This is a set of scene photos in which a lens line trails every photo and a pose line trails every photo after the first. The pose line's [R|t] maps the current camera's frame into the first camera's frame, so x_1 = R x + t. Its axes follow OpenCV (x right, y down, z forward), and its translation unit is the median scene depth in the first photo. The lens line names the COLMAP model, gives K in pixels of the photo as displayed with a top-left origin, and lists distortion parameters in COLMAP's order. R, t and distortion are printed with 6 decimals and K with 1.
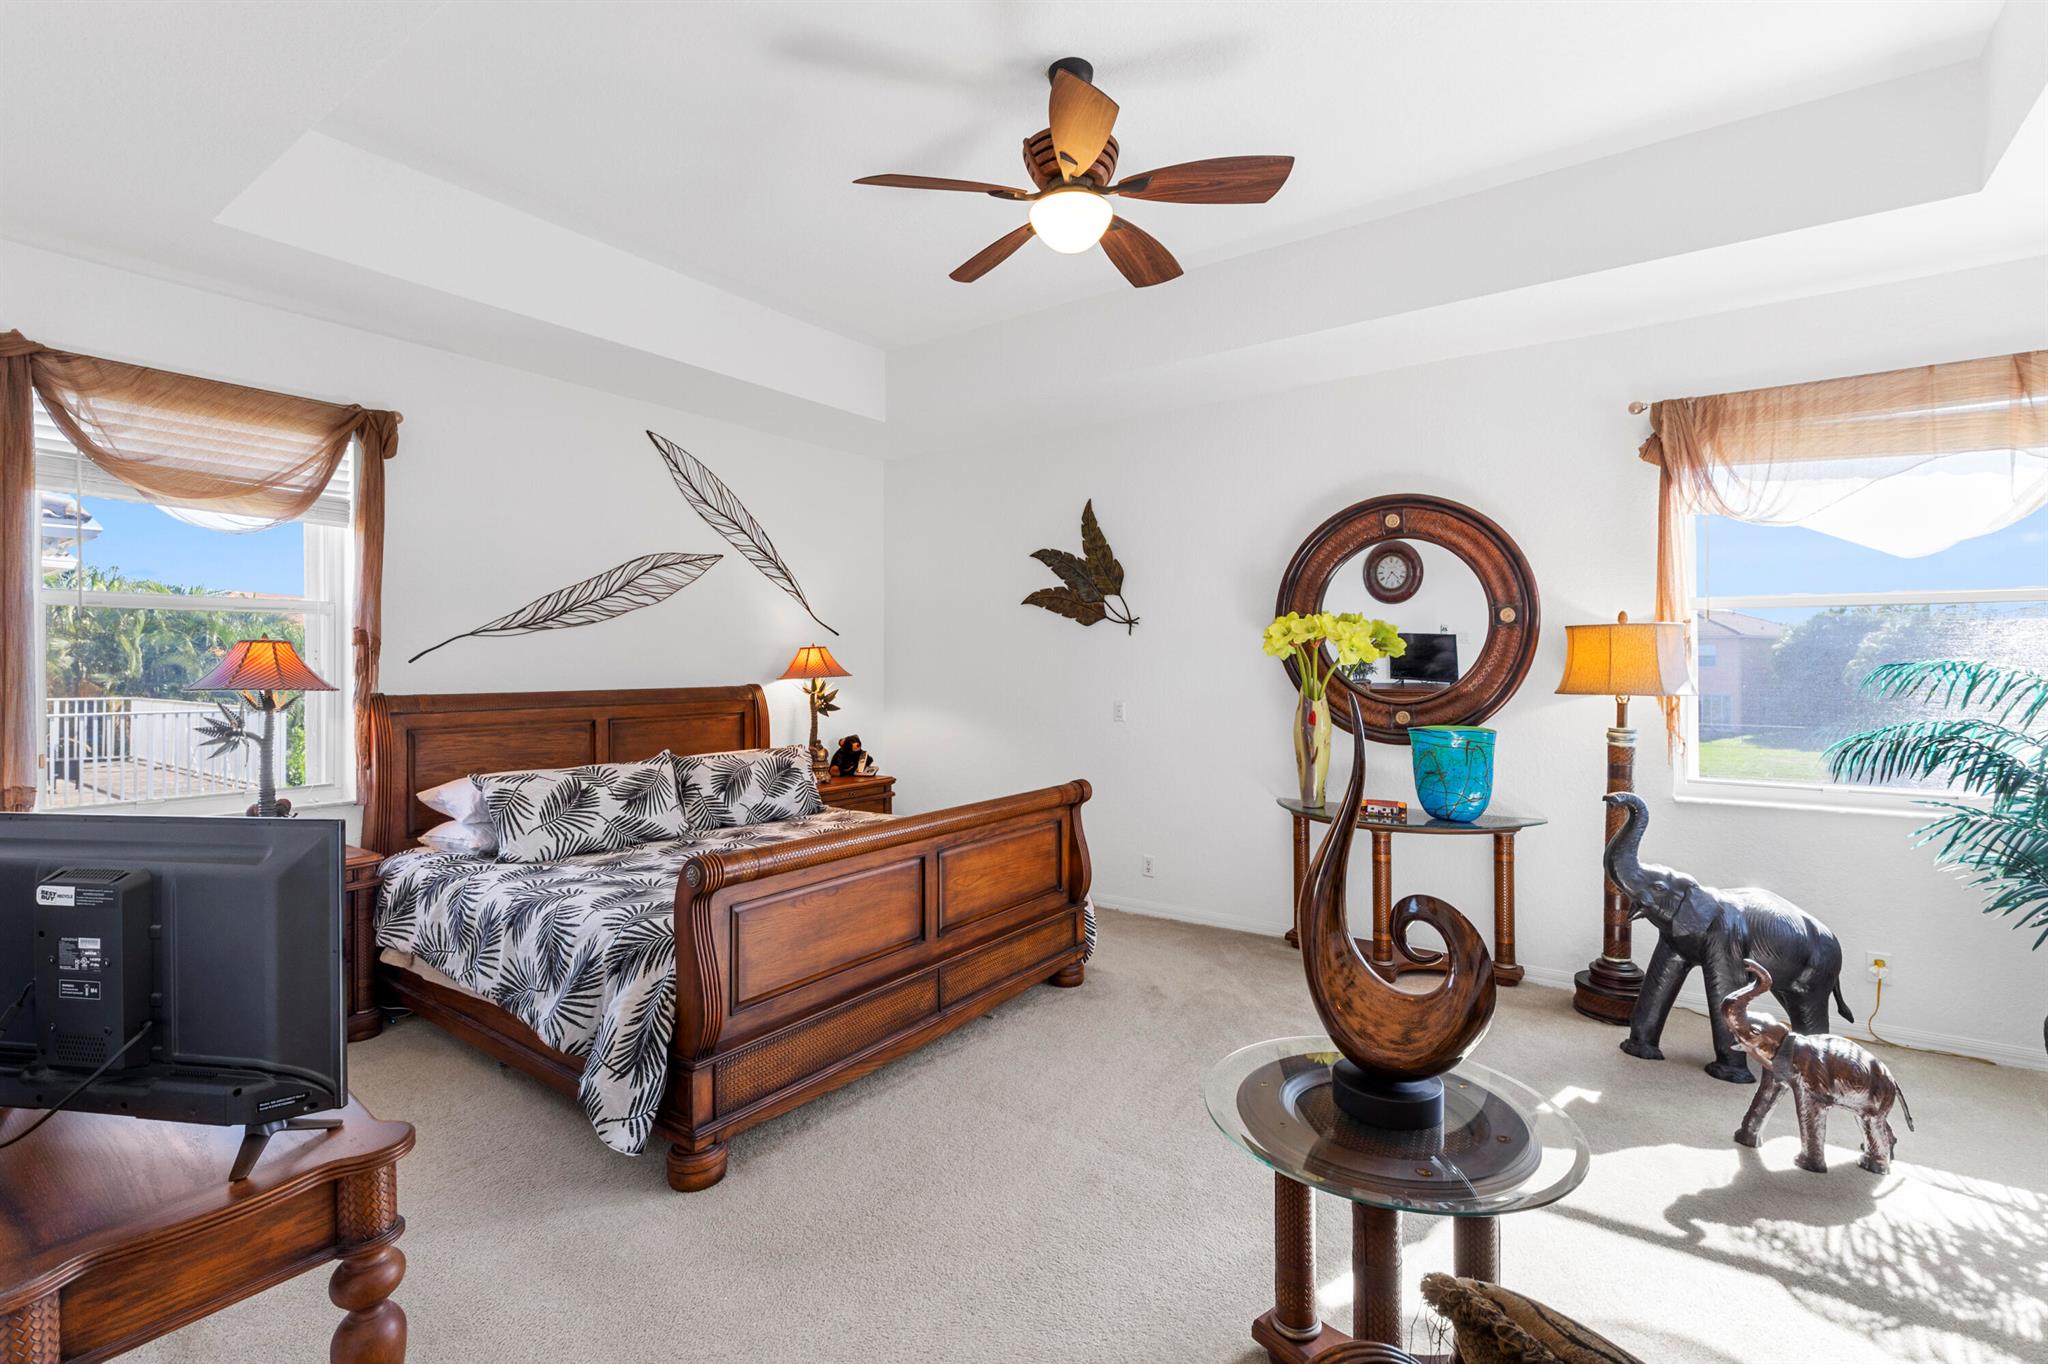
lens RADIAL K [[915.7, 0, 1024.0], [0, 915.7, 682.0], [0, 0, 1]] dist [-0.000242, 0.000230]
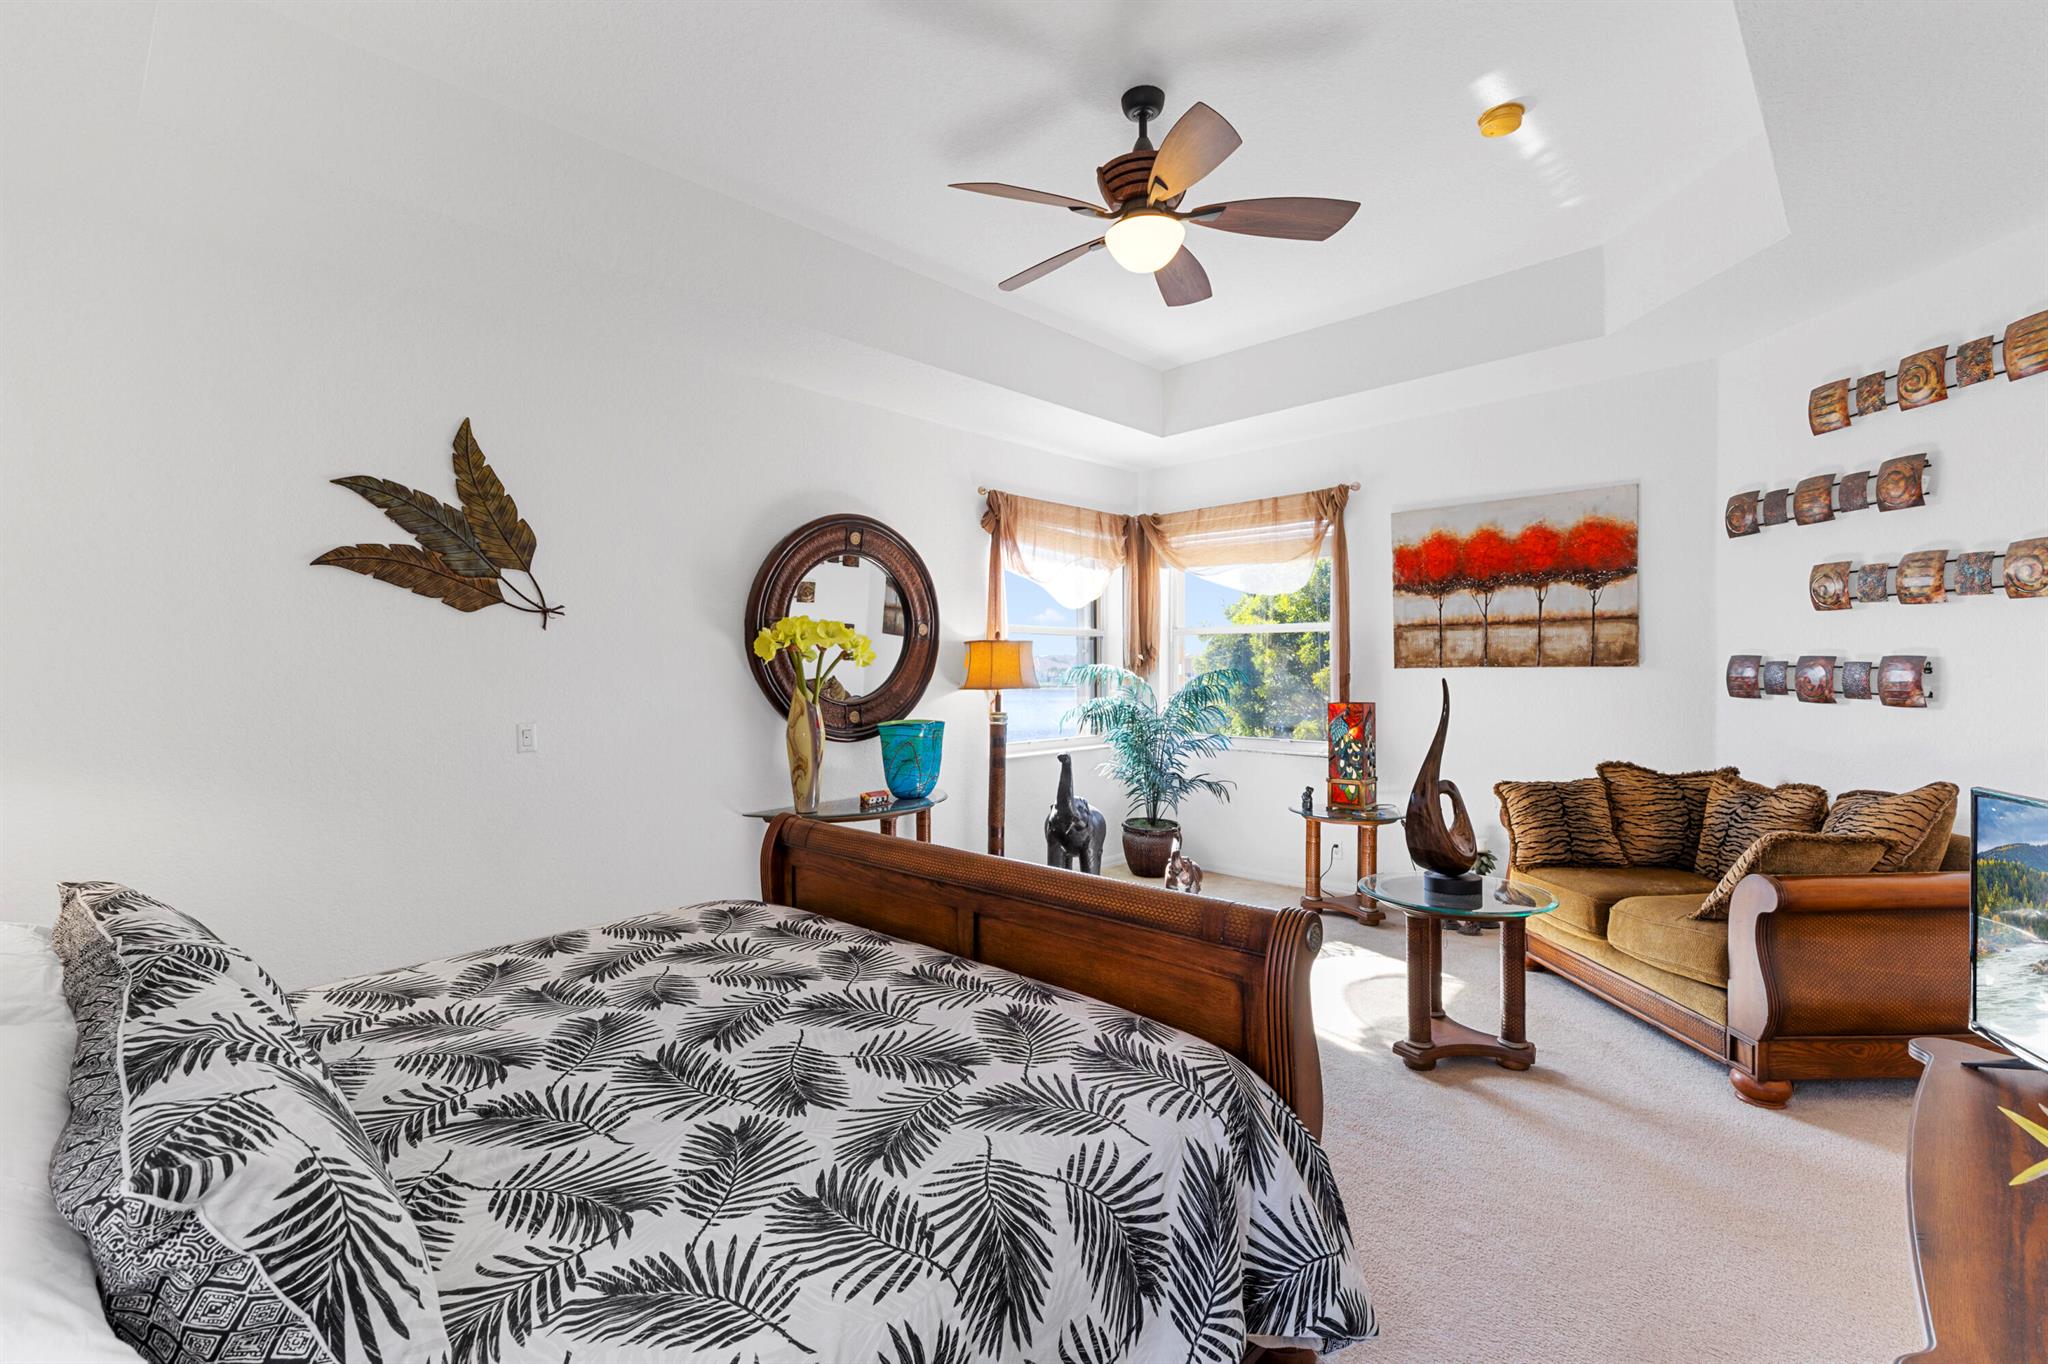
lens RADIAL K [[890.6, 0, 1024.0], [0, 890.6, 682.0], [0, 0, 1]] dist [-0.001403, -0.000015]
pose [[0.140586, -0.016997, 0.989923, -0.734421], [0.024267, 0.999611, 0.013716, -0.014991], [-0.989771, 0.022094, 0.140944, 0.754978]]
